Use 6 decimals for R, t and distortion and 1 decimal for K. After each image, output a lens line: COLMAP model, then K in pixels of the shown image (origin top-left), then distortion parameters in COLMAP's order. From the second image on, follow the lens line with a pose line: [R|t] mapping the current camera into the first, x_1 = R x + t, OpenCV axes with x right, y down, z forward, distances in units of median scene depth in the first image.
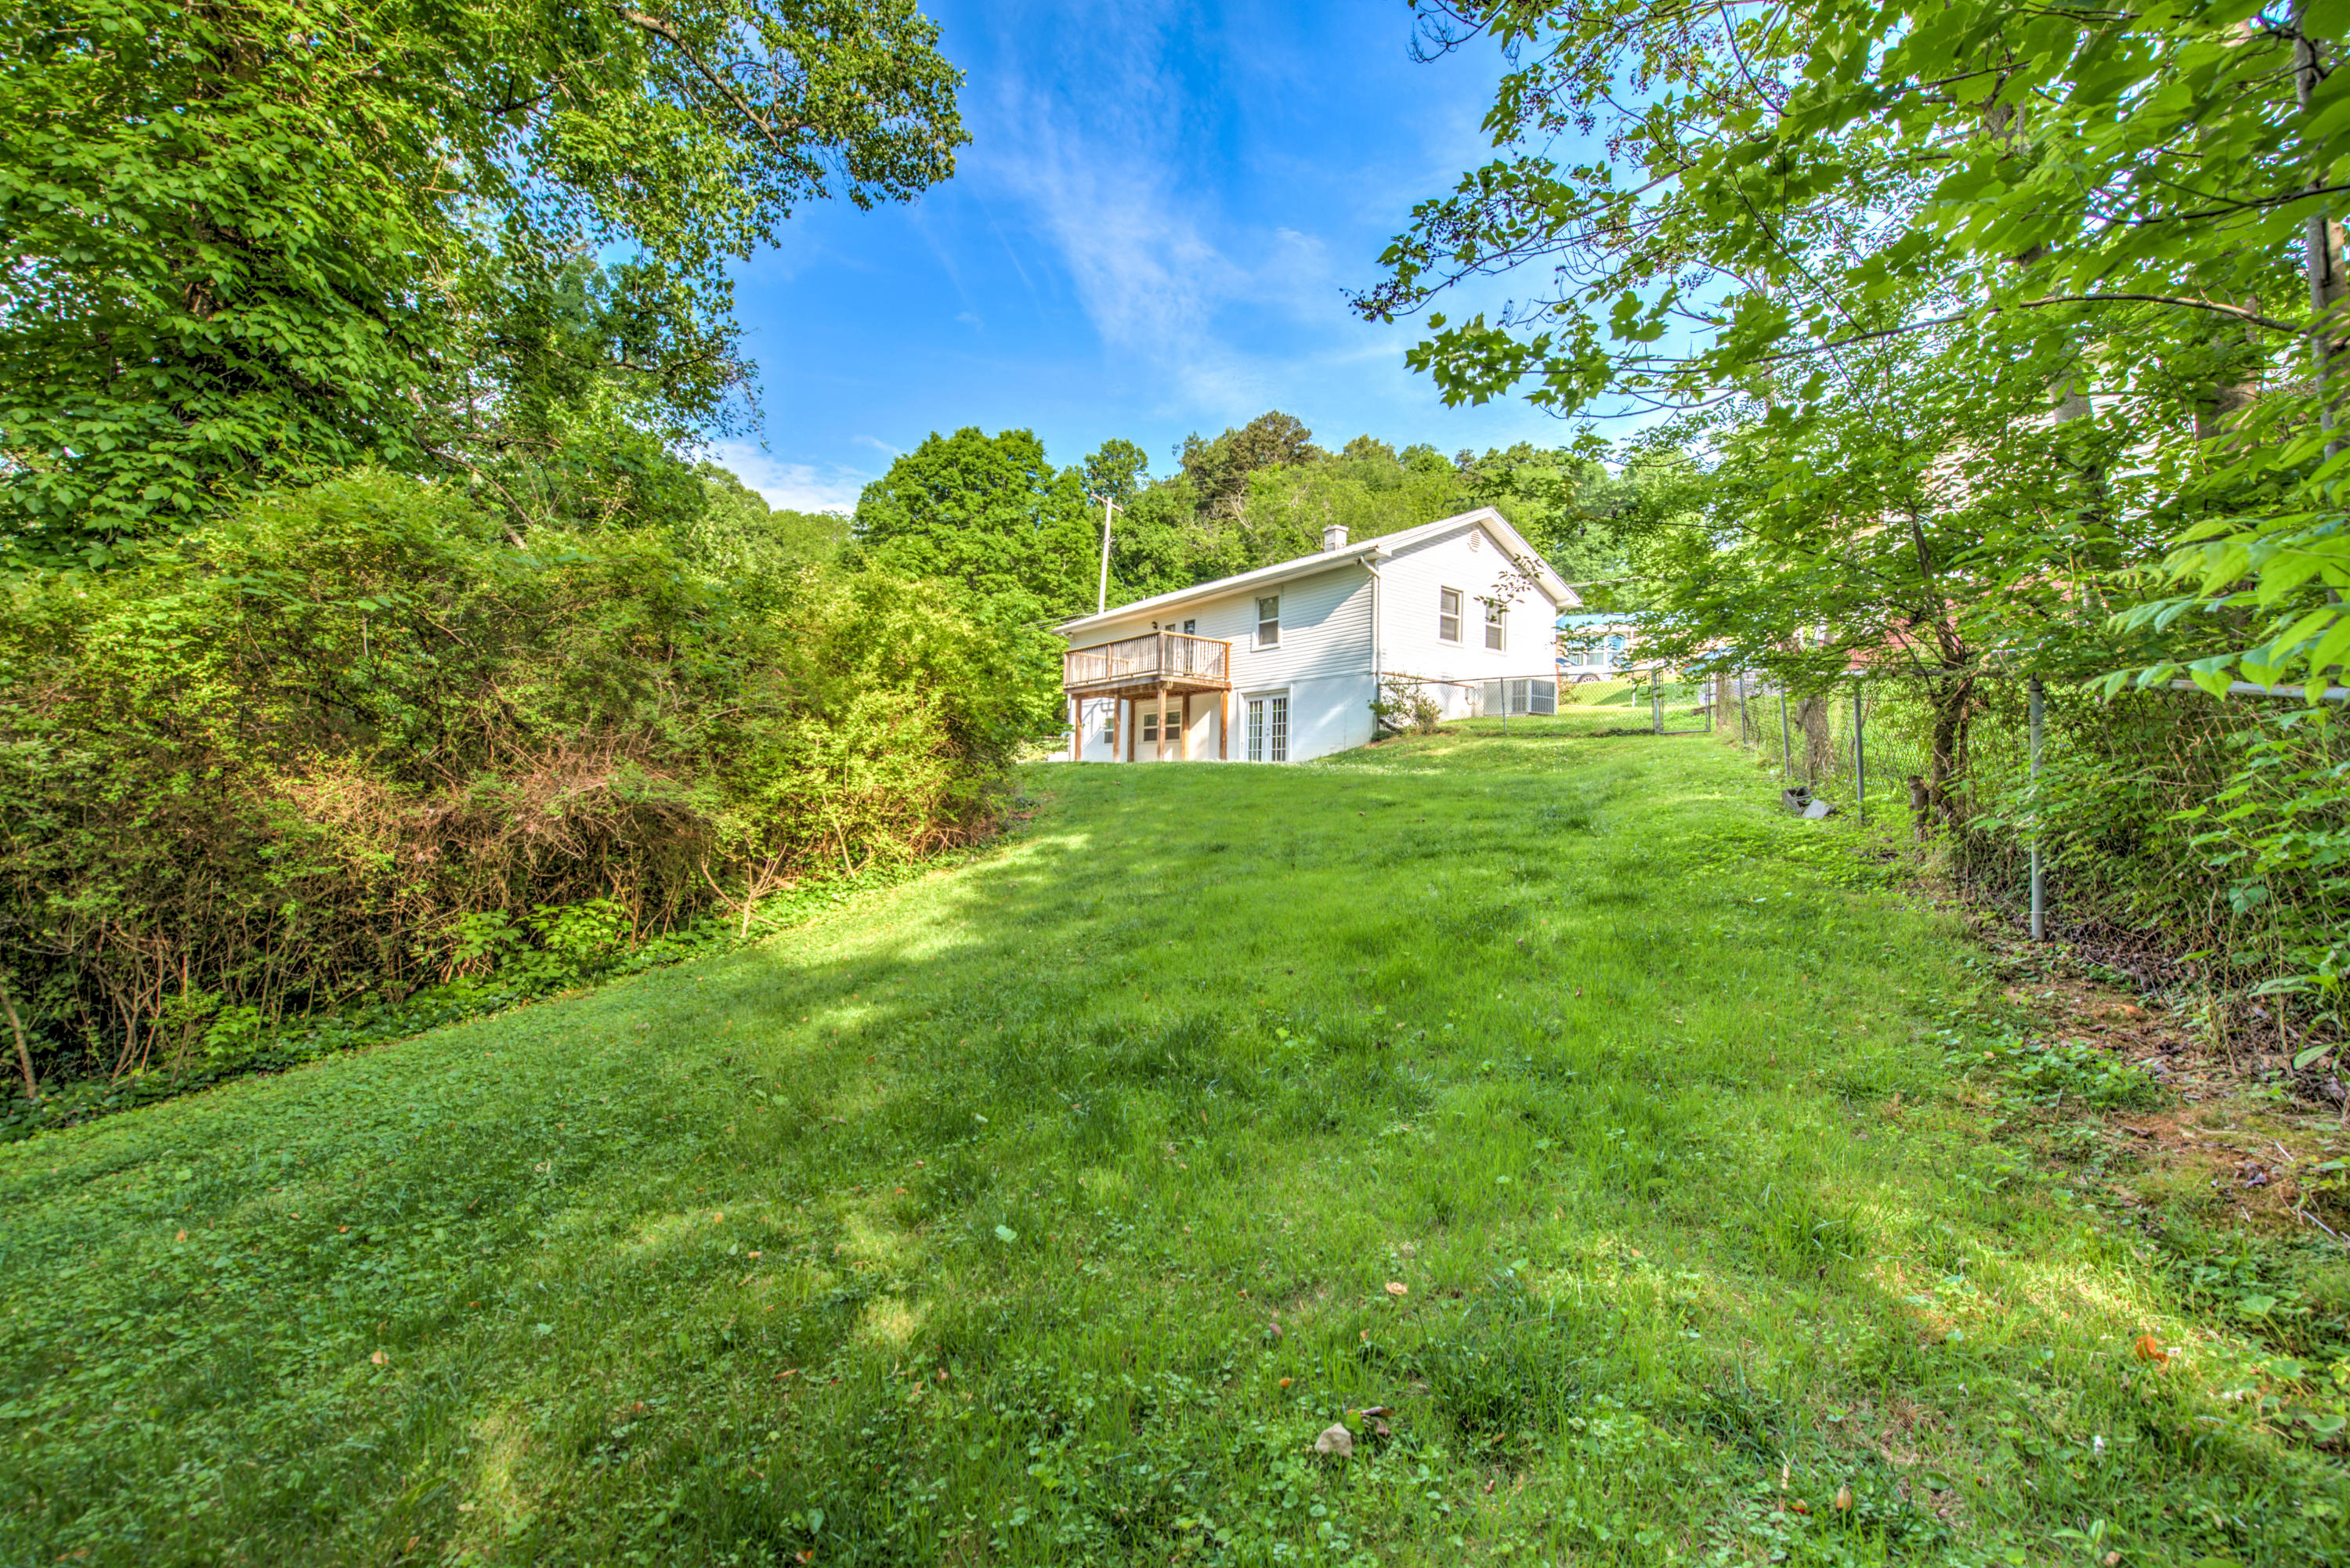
lens RADIAL K [[916.5, 0, 1180.6], [0, 916.5, 777.7], [0, 0, 1]] dist [-0.000867, -0.000055]
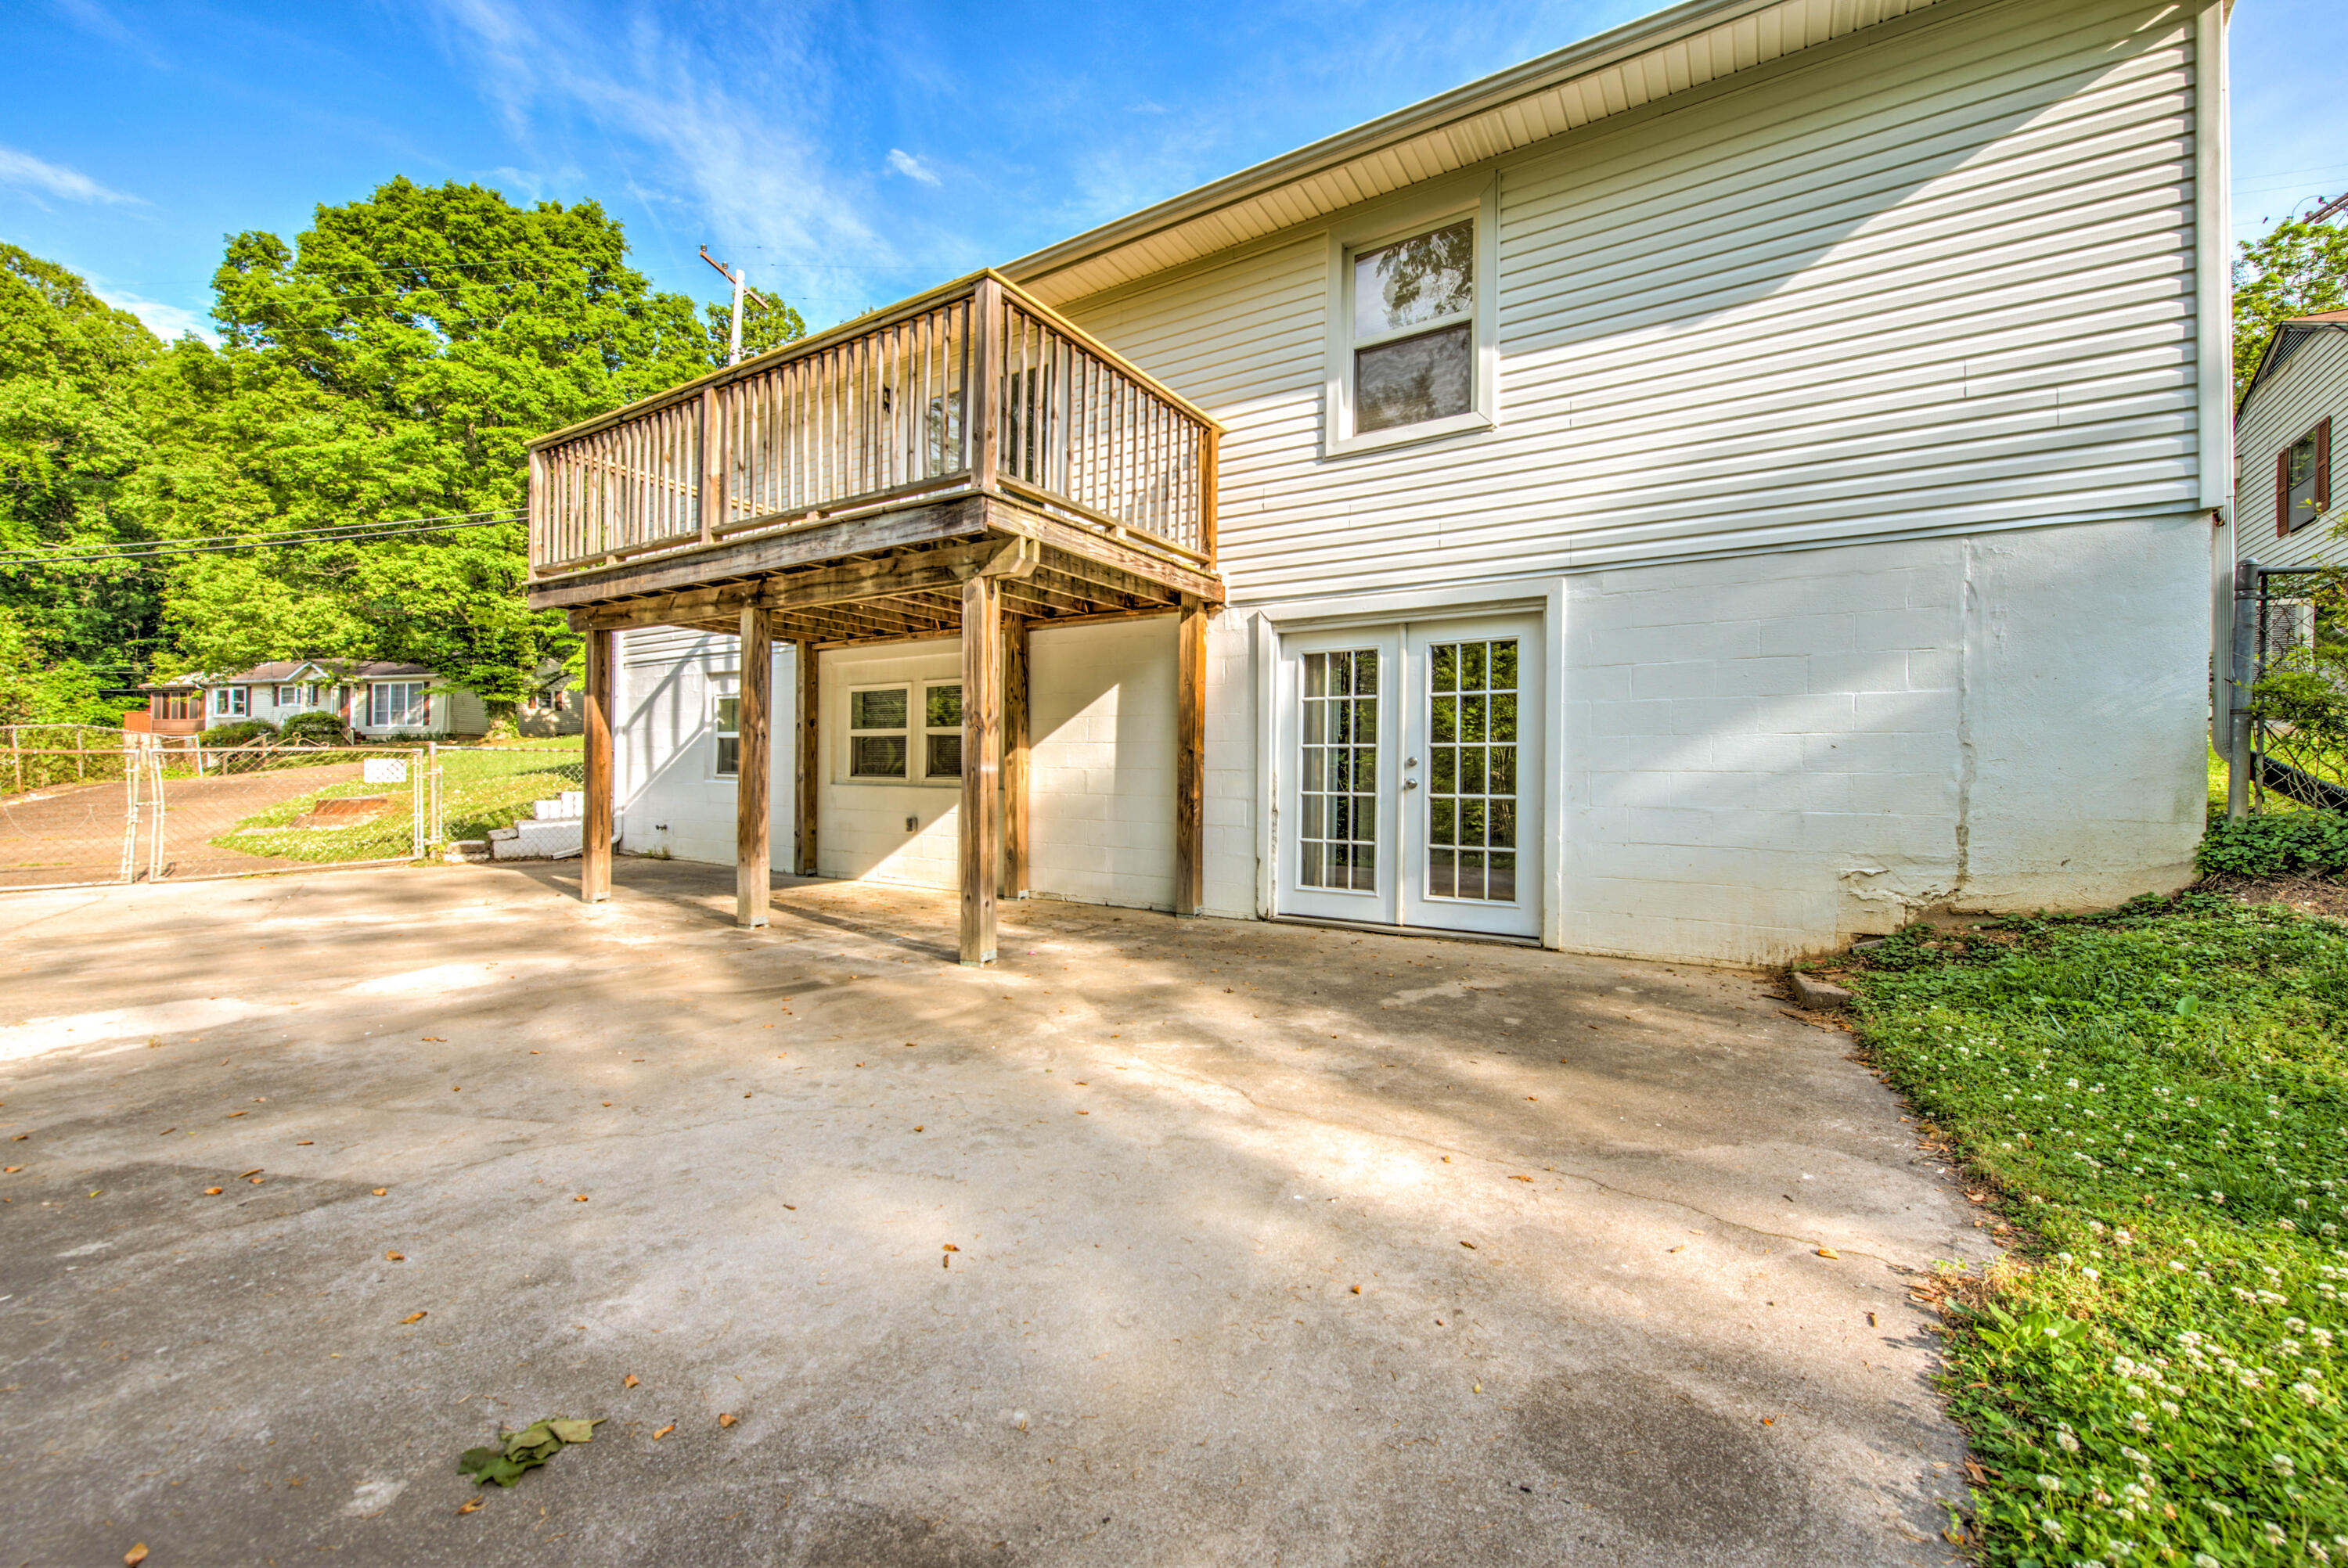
lens RADIAL K [[915.7, 0, 1179.5], [0, 915.7, 777.7], [0, 0, 1]] dist [-0.000867, -0.000055]
pose [[0.937714, -0.012298, 0.347190, -0.043516], [0.001551, 0.999512, 0.031214, -0.048819], [-0.347404, -0.028731, 0.937275, 0.667892]]
